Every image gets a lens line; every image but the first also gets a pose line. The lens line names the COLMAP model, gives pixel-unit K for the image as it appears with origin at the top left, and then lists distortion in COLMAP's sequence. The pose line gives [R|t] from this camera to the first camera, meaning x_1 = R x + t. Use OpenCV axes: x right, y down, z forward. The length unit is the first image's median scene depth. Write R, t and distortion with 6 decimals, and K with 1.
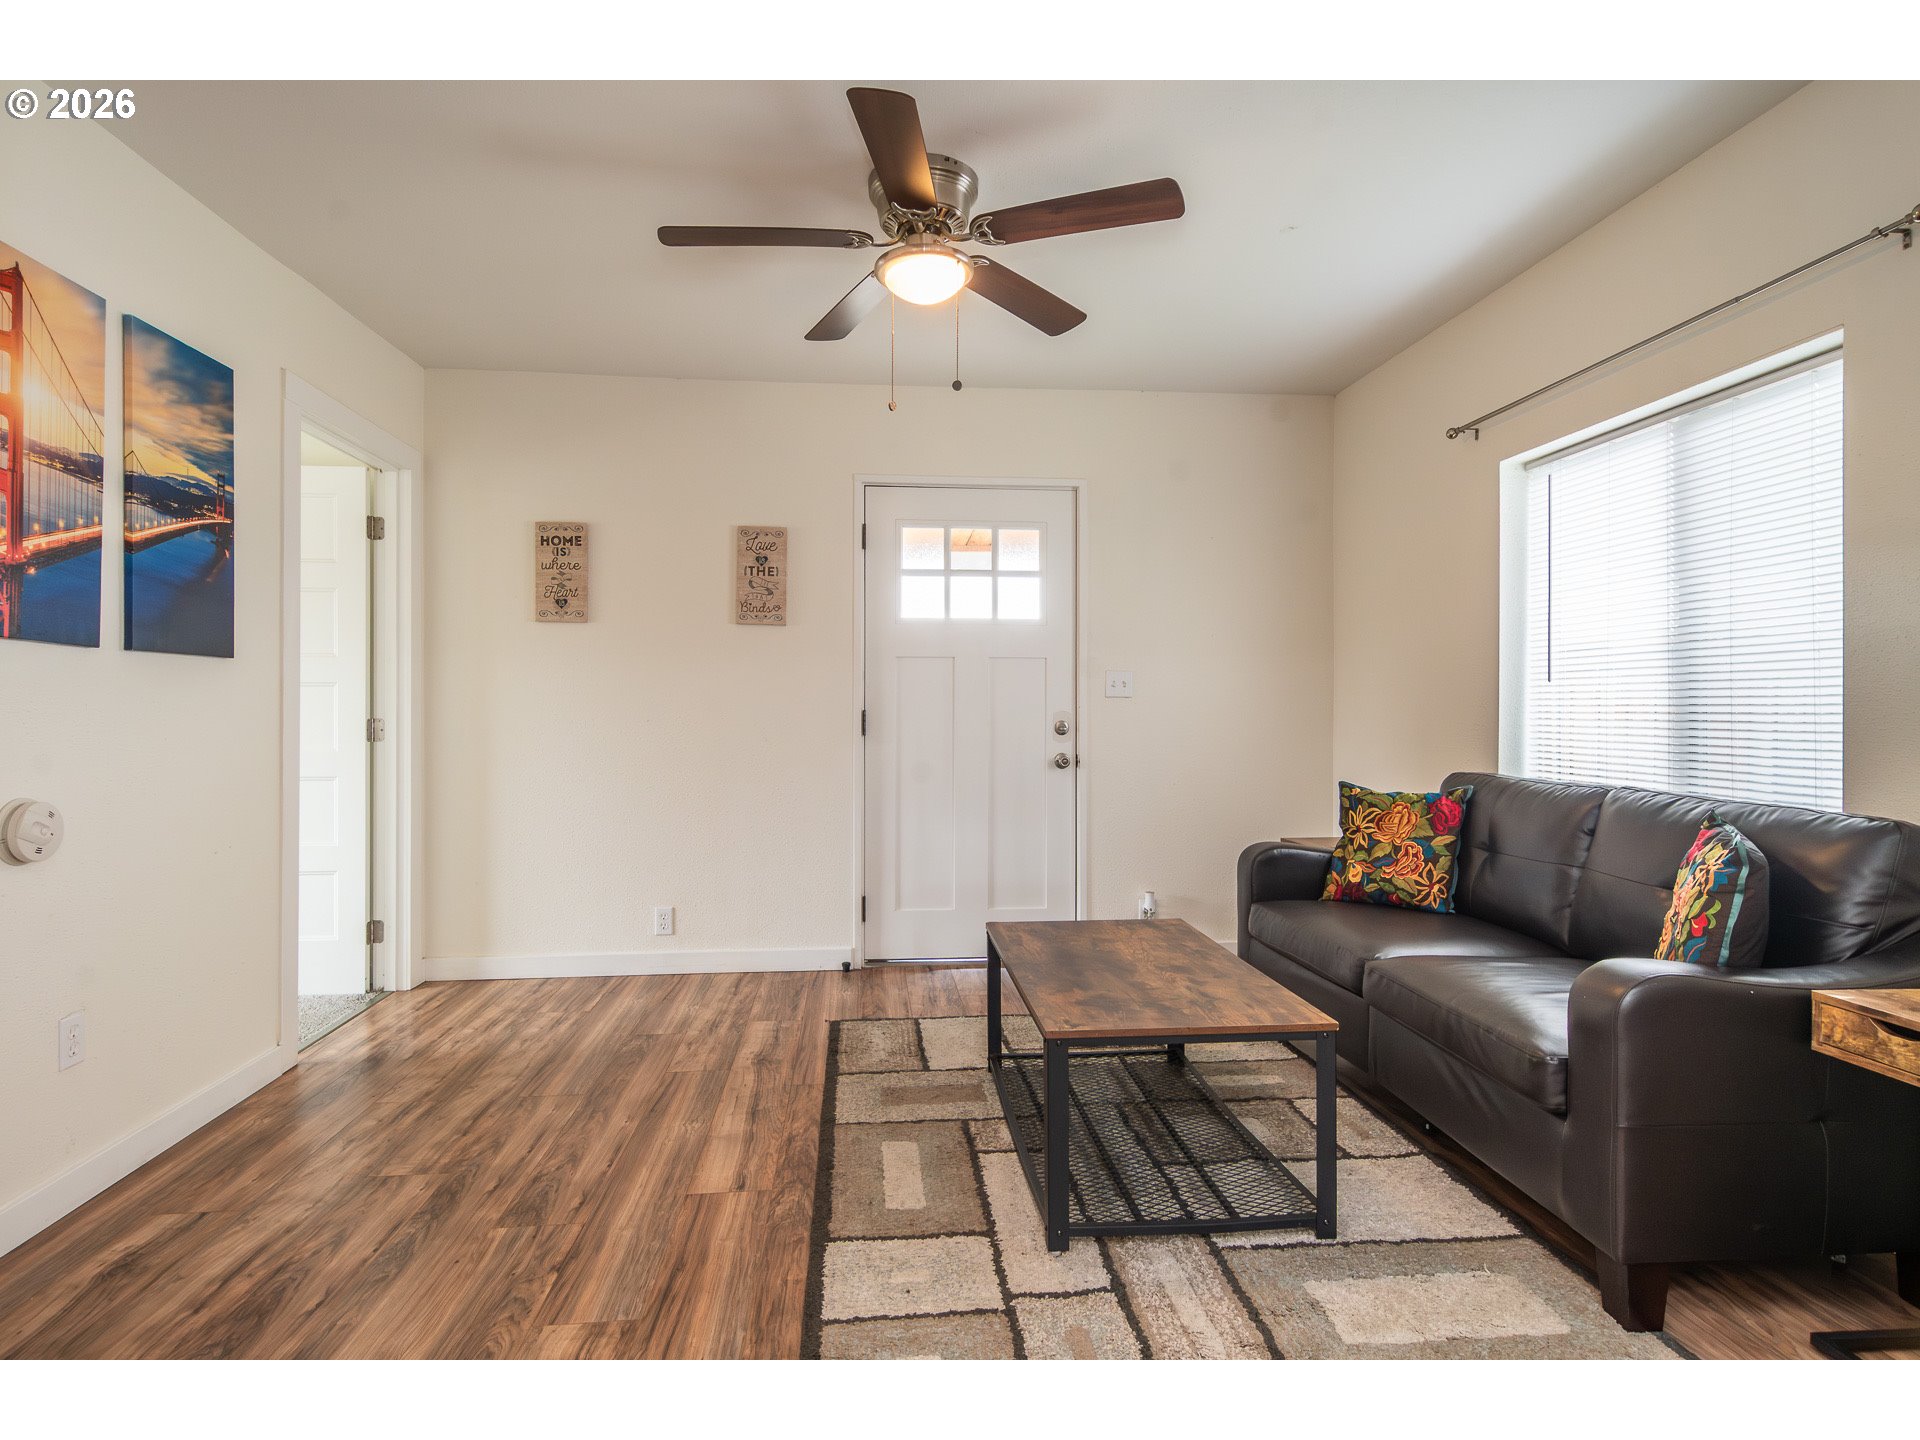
lens RADIAL K [[1040.7, 0, 958.6], [0, 1040.7, 718.0], [0, 0, 1]] dist [0.000067, 0.000114]
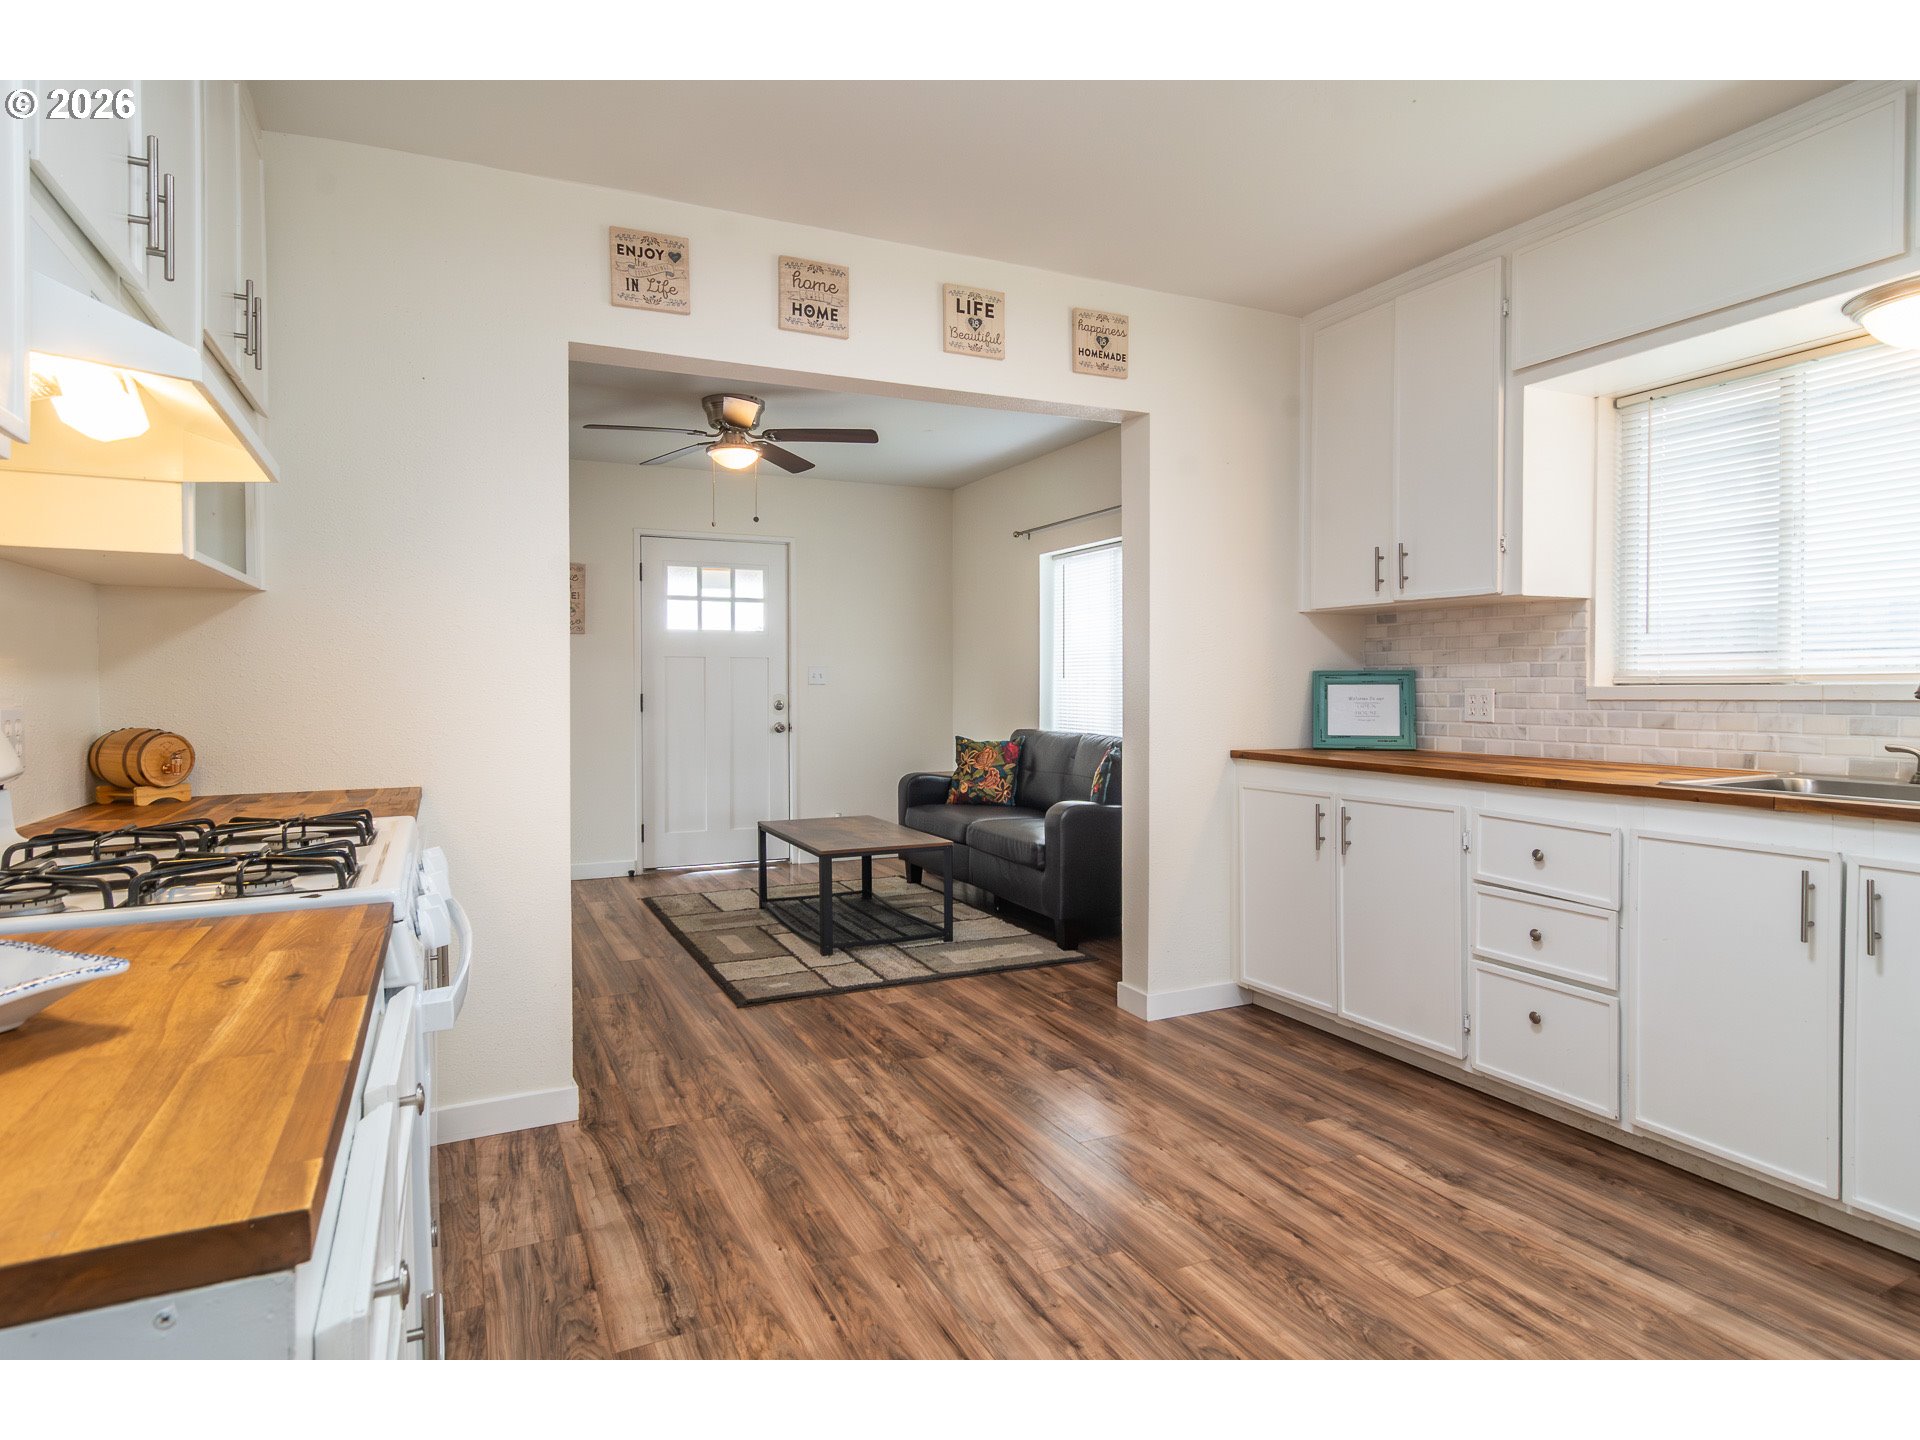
lens RADIAL K [[1055.3, 0, 962.7], [0, 1055.3, 706.0], [0, 0, 1]] dist [-0.000386, -0.000388]
pose [[0.939036, -0.007885, 0.343728, -0.232940], [0.003558, 0.999906, 0.013218, -0.011340], [-0.343800, -0.011189, 0.938976, -0.672518]]
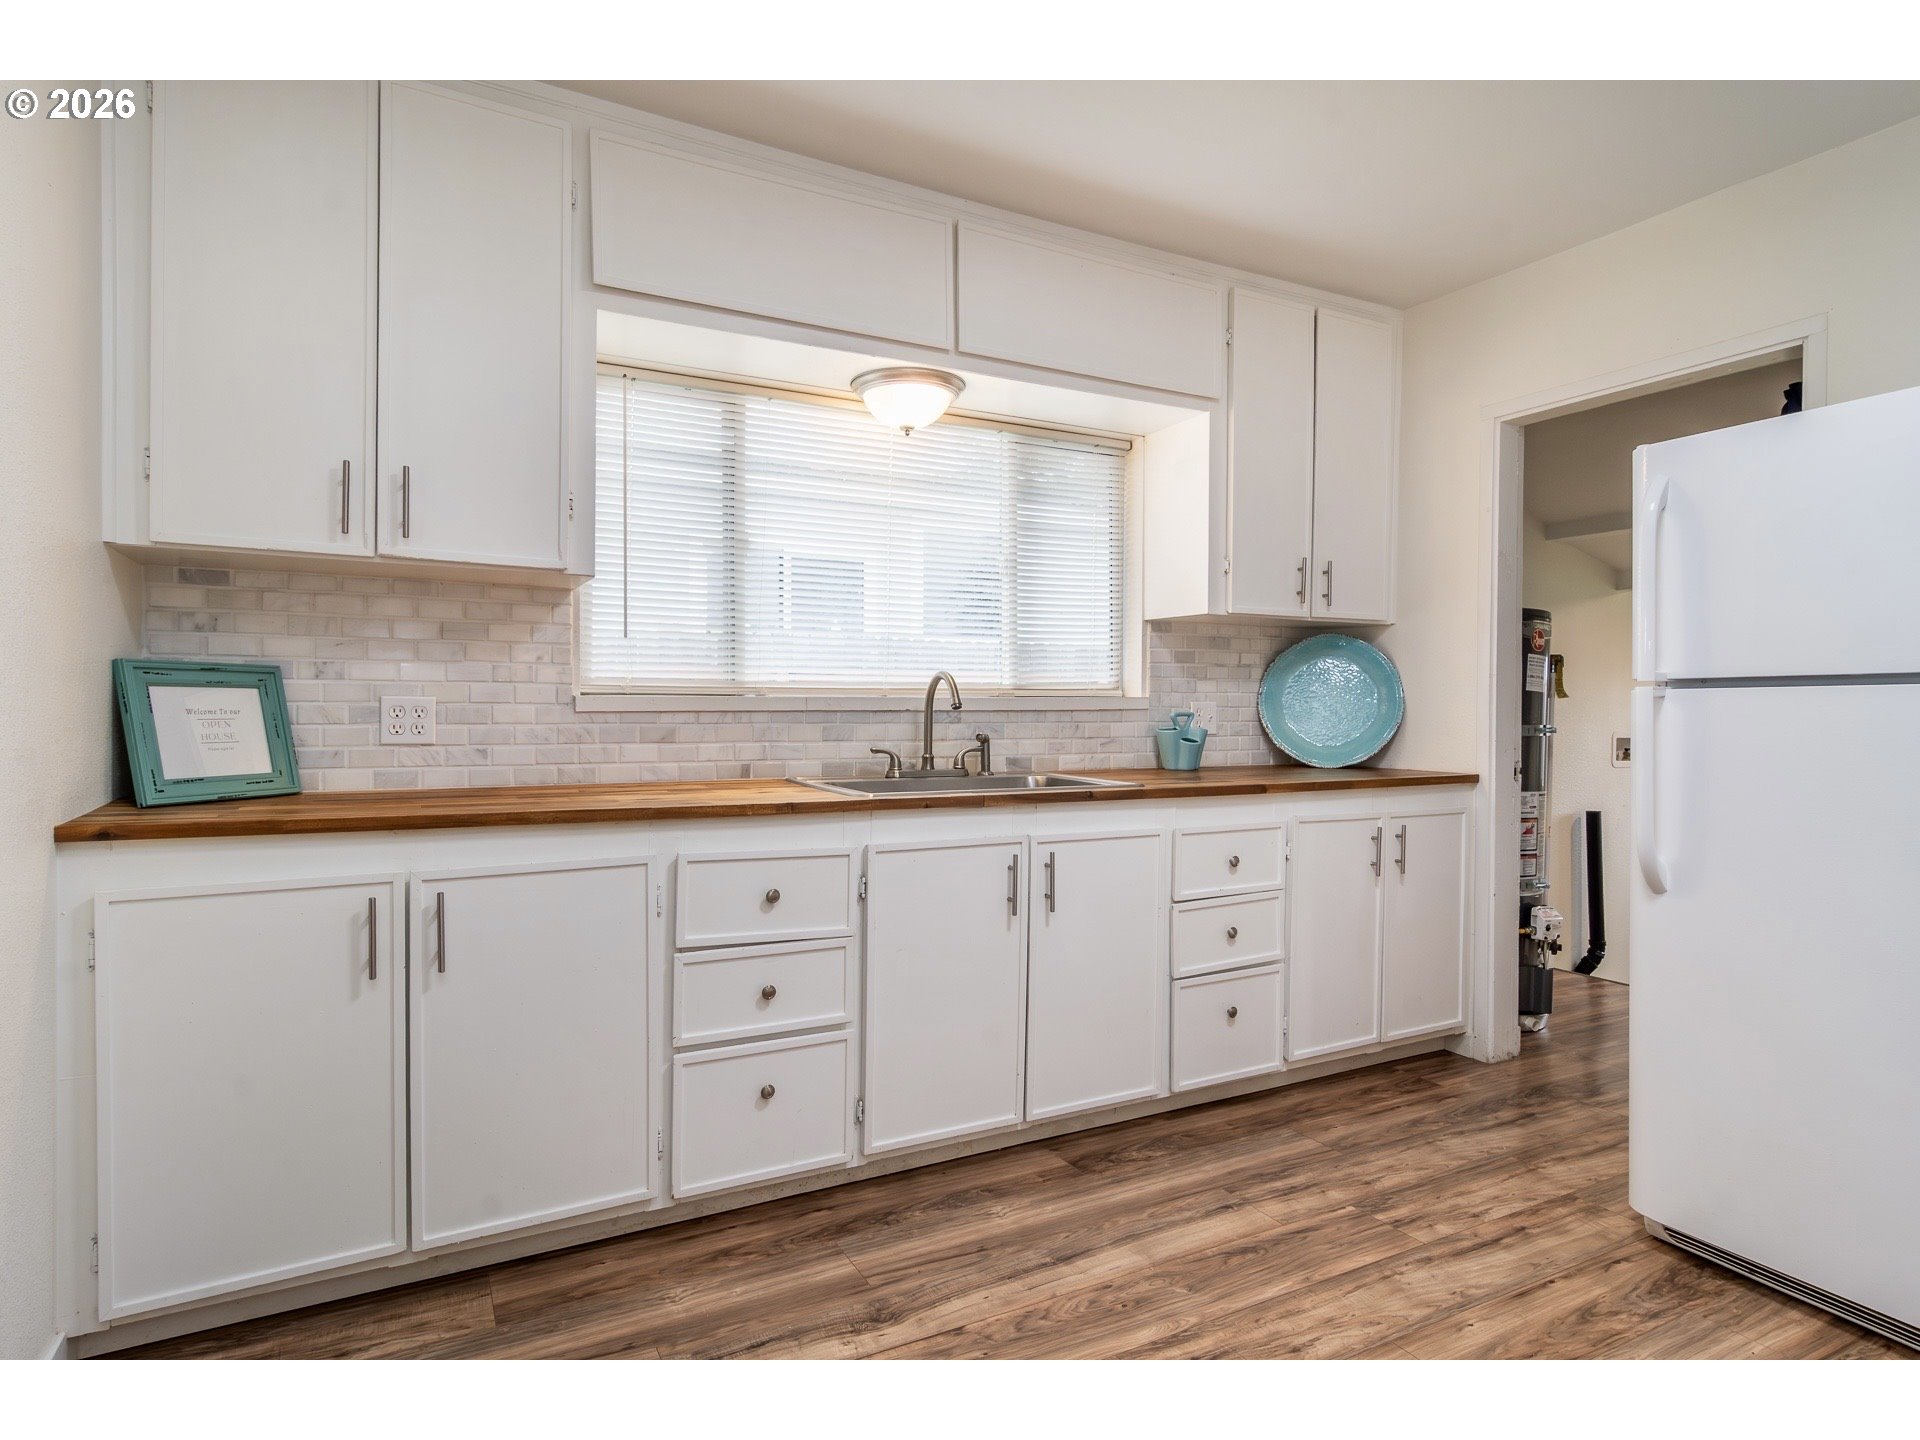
lens RADIAL K [[1036.9, 0, 932.2], [0, 1036.9, 715.3], [0, 0, 1]] dist [-0.001399, 0.001359]
pose [[-0.375439, -0.009714, 0.926796, -0.198723], [-0.001992, 0.999951, 0.009674, -0.008007], [-0.926845, 0.001786, -0.375440, 0.069405]]
